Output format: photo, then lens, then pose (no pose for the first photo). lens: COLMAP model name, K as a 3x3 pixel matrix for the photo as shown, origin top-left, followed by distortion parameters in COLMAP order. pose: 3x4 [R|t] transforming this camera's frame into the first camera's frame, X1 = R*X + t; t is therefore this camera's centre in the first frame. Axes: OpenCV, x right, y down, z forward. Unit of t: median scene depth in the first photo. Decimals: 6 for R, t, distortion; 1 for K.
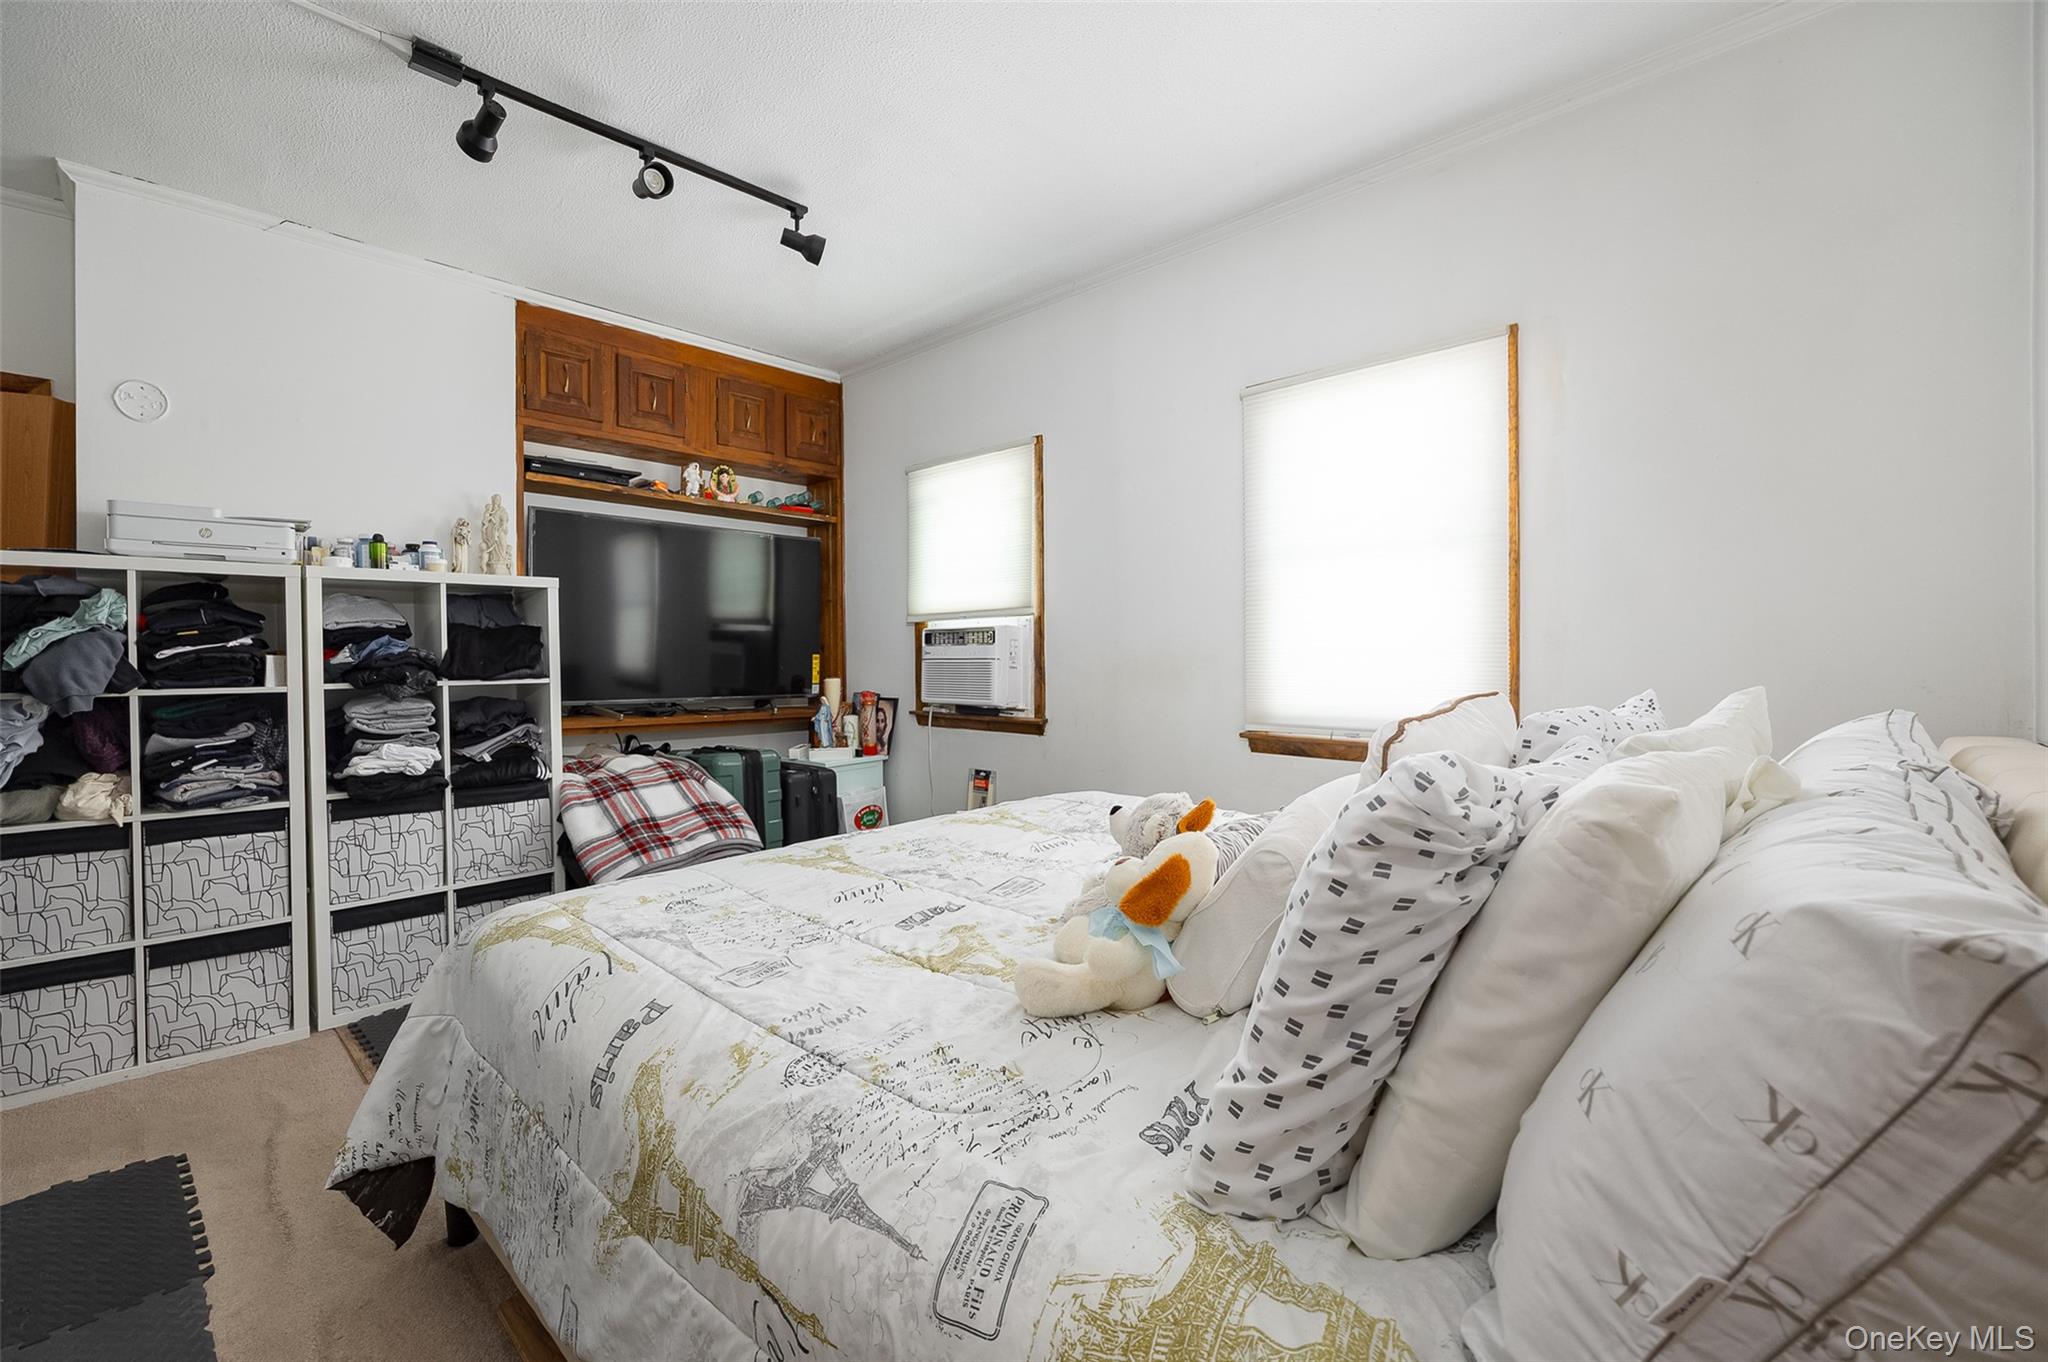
lens RADIAL K [[938.5, 0, 1020.4], [0, 938.5, 675.1], [0, 0, 1]] dist [-0.000843, -0.000117]
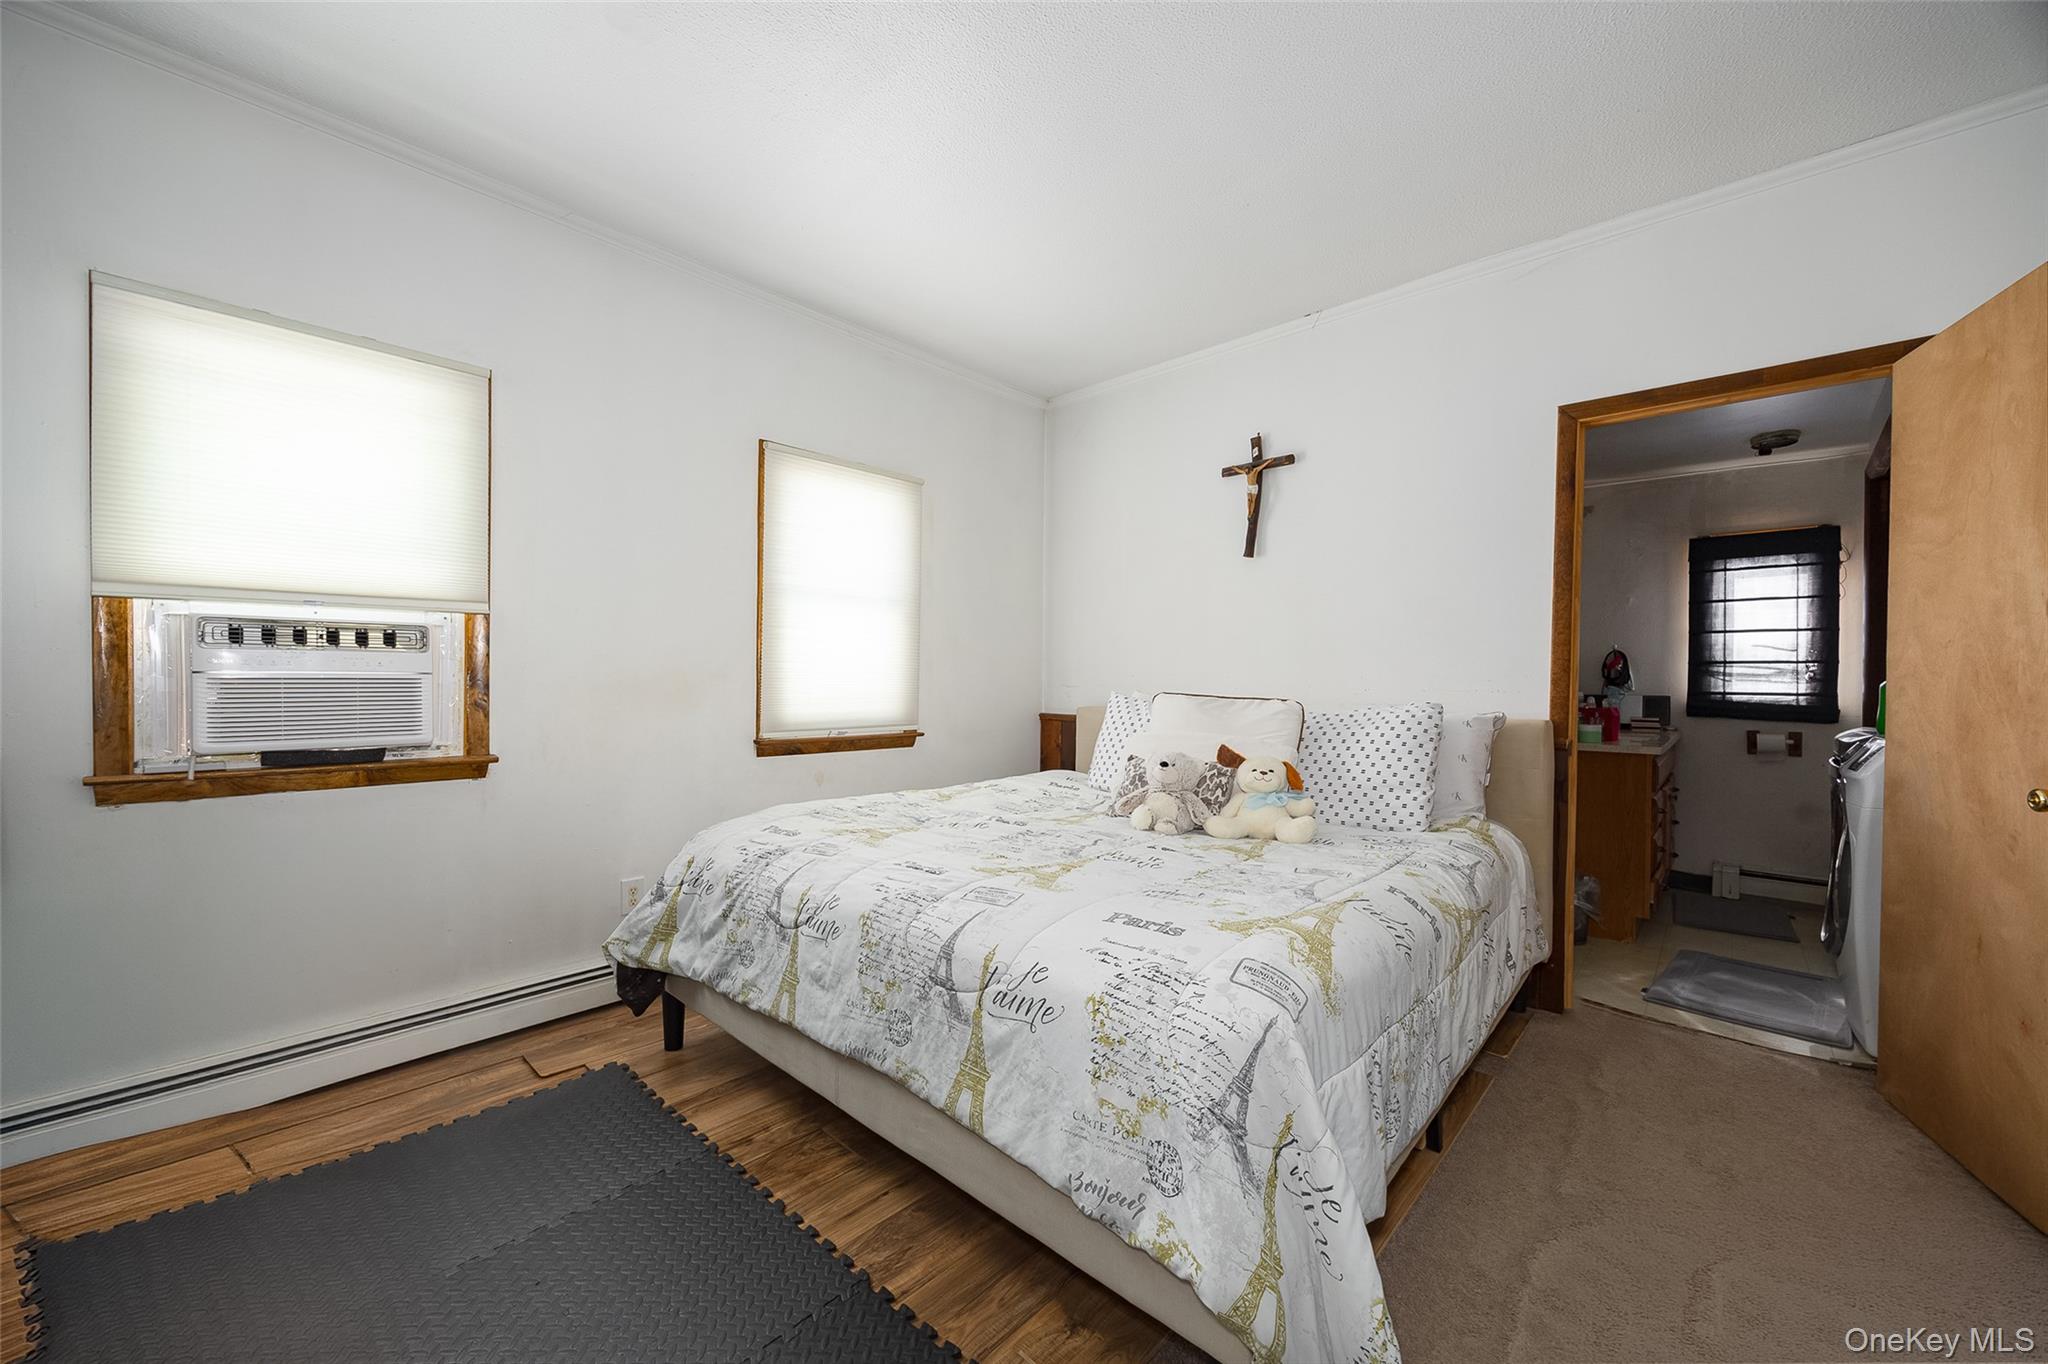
lens RADIAL K [[780.5, 0, 1024.0], [0, 780.5, 682.0], [0, 0, 1]] dist [-0.000007, -0.000024]
pose [[-0.058407, -0.006090, 0.998274, -0.608798], [0.011117, 0.999915, 0.006751, -0.009557], [-0.998231, 0.011492, -0.058334, 0.610286]]
